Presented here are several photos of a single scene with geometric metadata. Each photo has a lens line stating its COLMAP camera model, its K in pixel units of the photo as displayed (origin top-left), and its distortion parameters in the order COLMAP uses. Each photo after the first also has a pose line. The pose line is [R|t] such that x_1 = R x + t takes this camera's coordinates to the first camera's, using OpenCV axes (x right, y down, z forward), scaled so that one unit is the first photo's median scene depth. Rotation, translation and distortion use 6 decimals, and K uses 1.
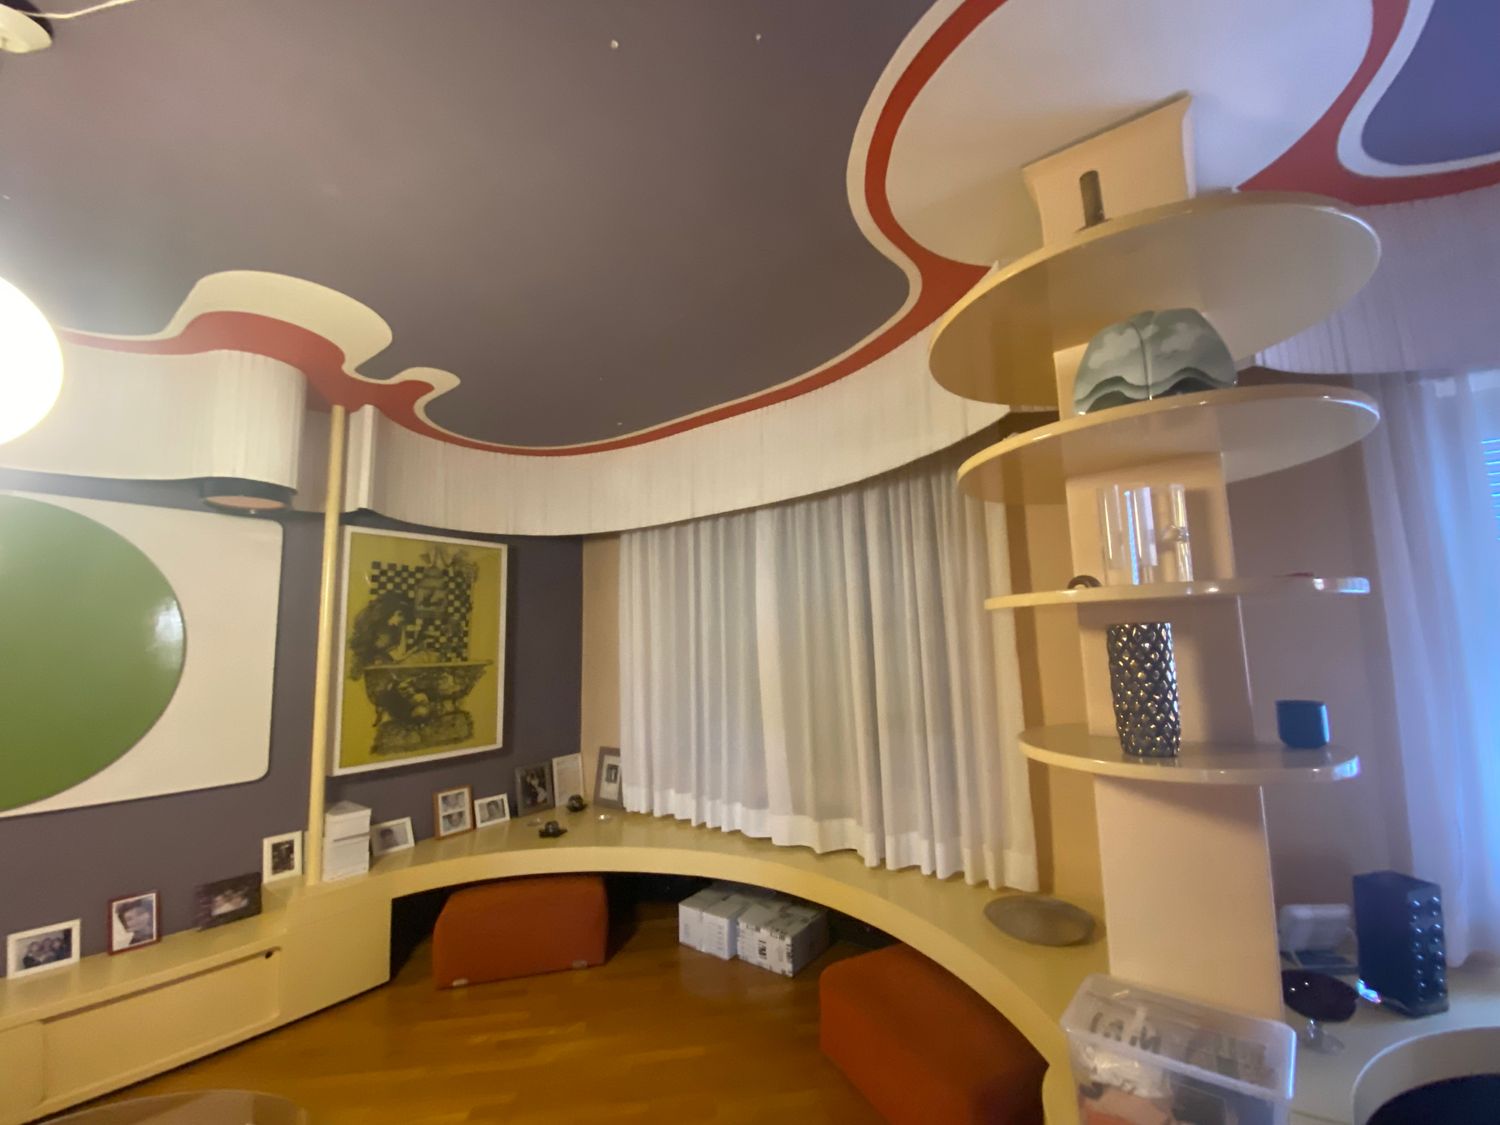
lens RADIAL K [[610.6, 0, 748.0], [0, 610.6, 566.4], [0, 0, 1]] dist [0.011740, -0.017091]
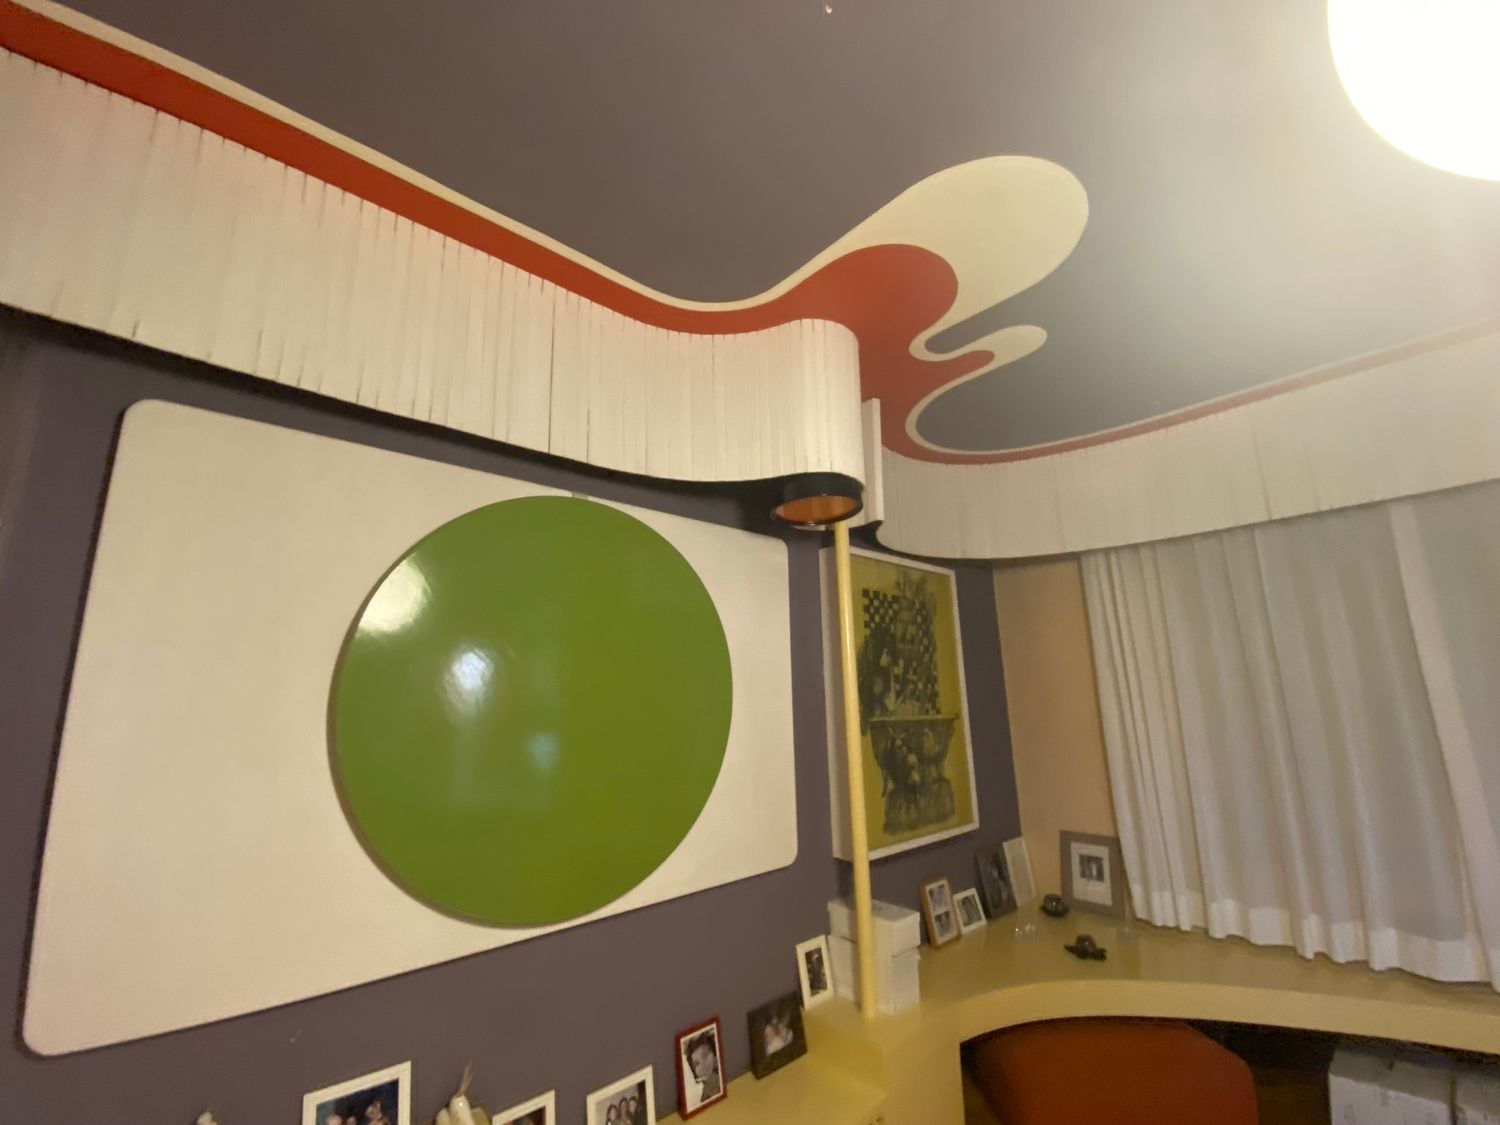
lens RADIAL K [[610.6, 0, 748.0], [0, 610.6, 566.4], [0, 0, 1]] dist [0.011740, -0.017091]
pose [[0.979085, -0.033262, -0.200715, -0.589381], [0.014827, 0.995587, -0.092663, 0.036307], [0.202912, 0.087749, 0.975257, 0.166030]]
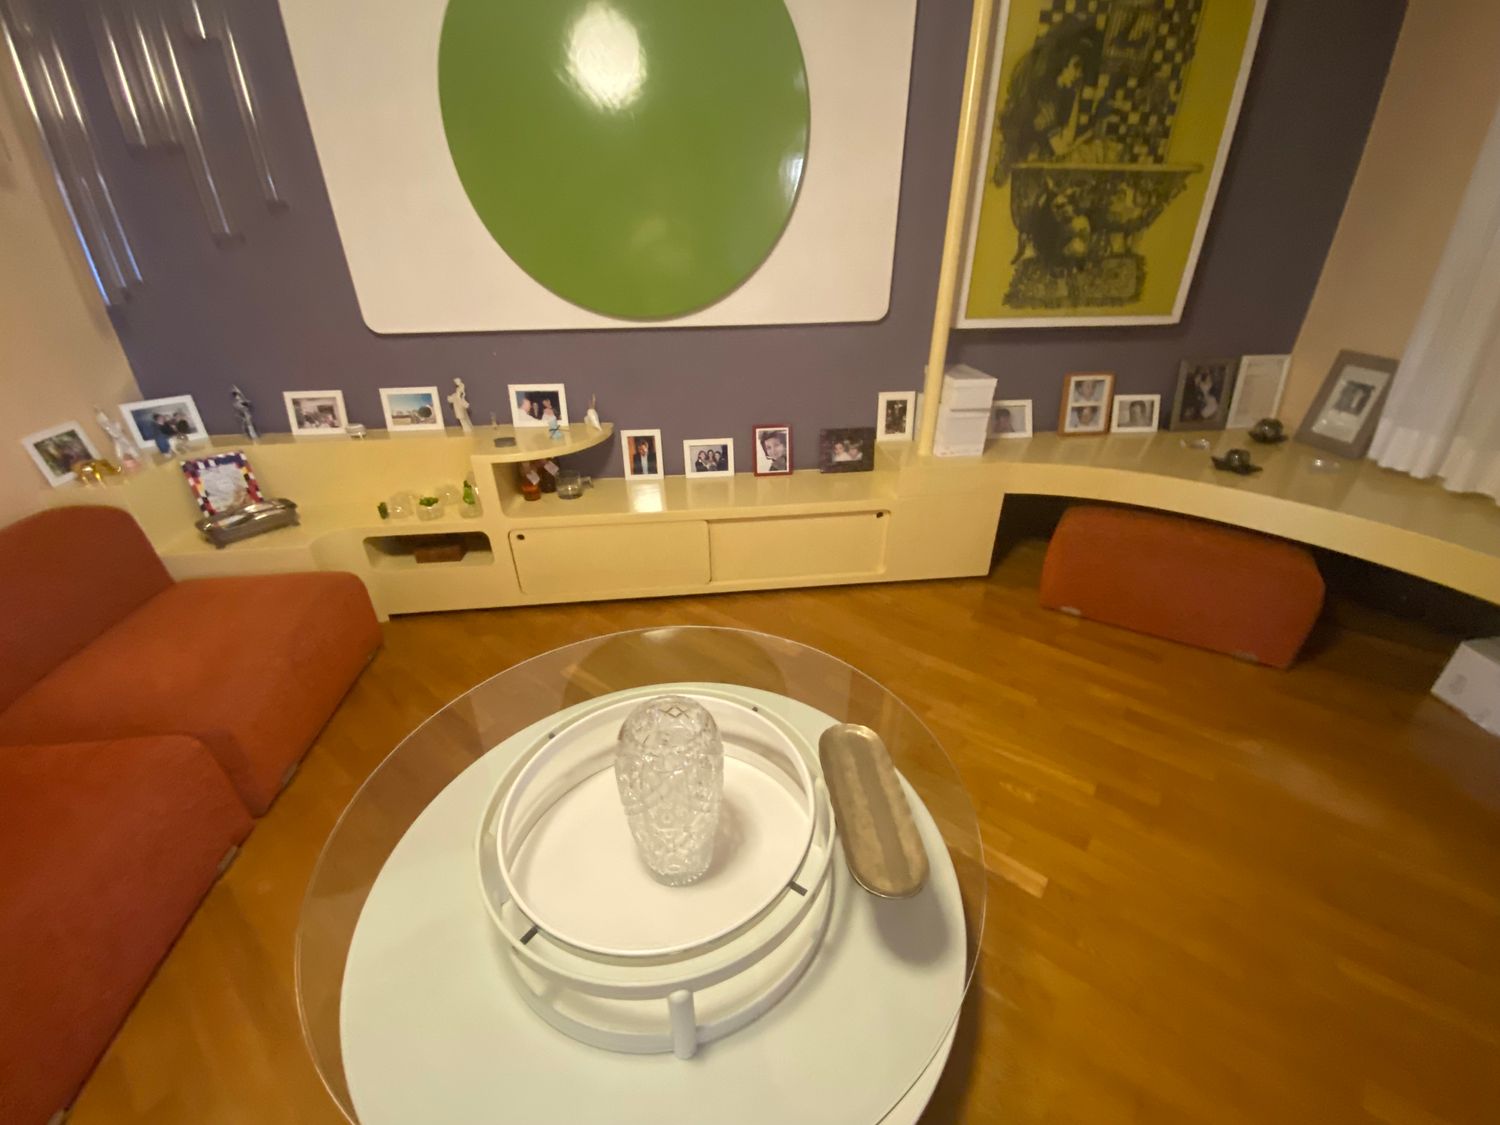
lens RADIAL K [[615.4, 0, 742.3], [0, 615.4, 575.1], [0, 0, 1]] dist [0.010072, -0.016983]
pose [[0.676255, 0.372573, -0.635506, -0.228143], [0.083685, 0.818240, 0.568754, 0.120156], [0.731899, -0.437805, 0.522160, 0.235881]]
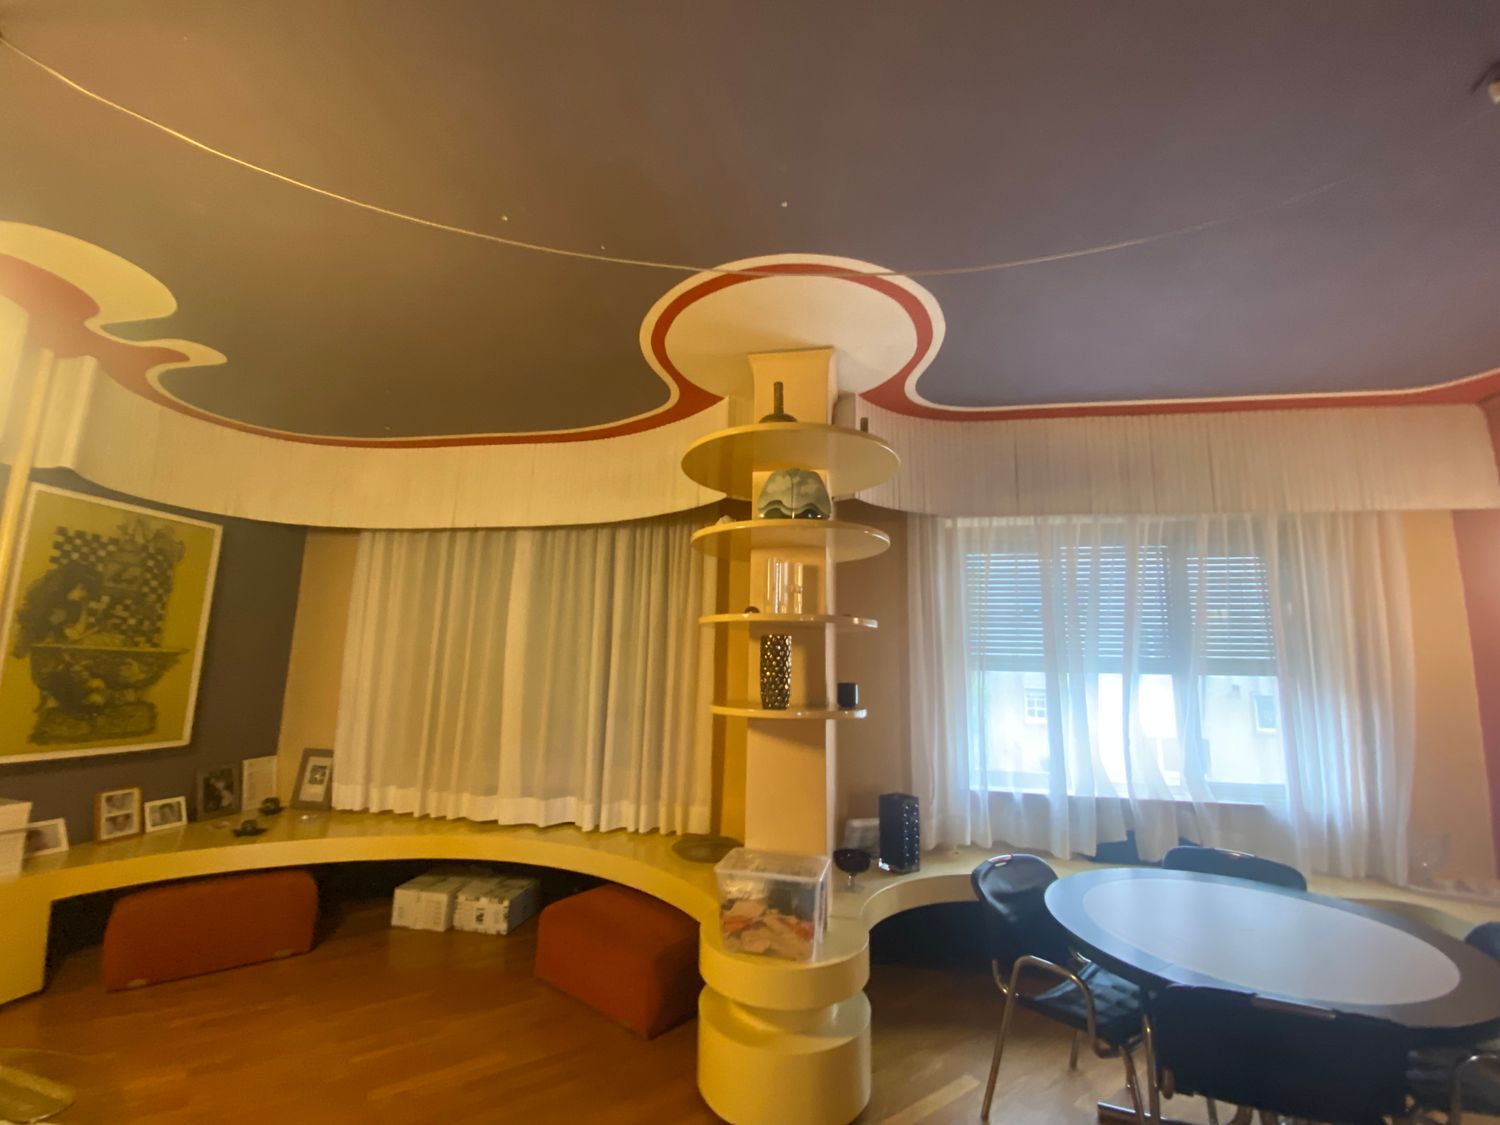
lens RADIAL K [[610.6, 0, 748.0], [0, 610.6, 566.4], [0, 0, 1]] dist [0.011740, -0.017091]
pose [[0.892837, 0.117998, 0.434648, -0.091365], [-0.100478, 0.992932, -0.063162, 0.004446], [-0.439029, 0.012720, 0.898383, -0.217160]]
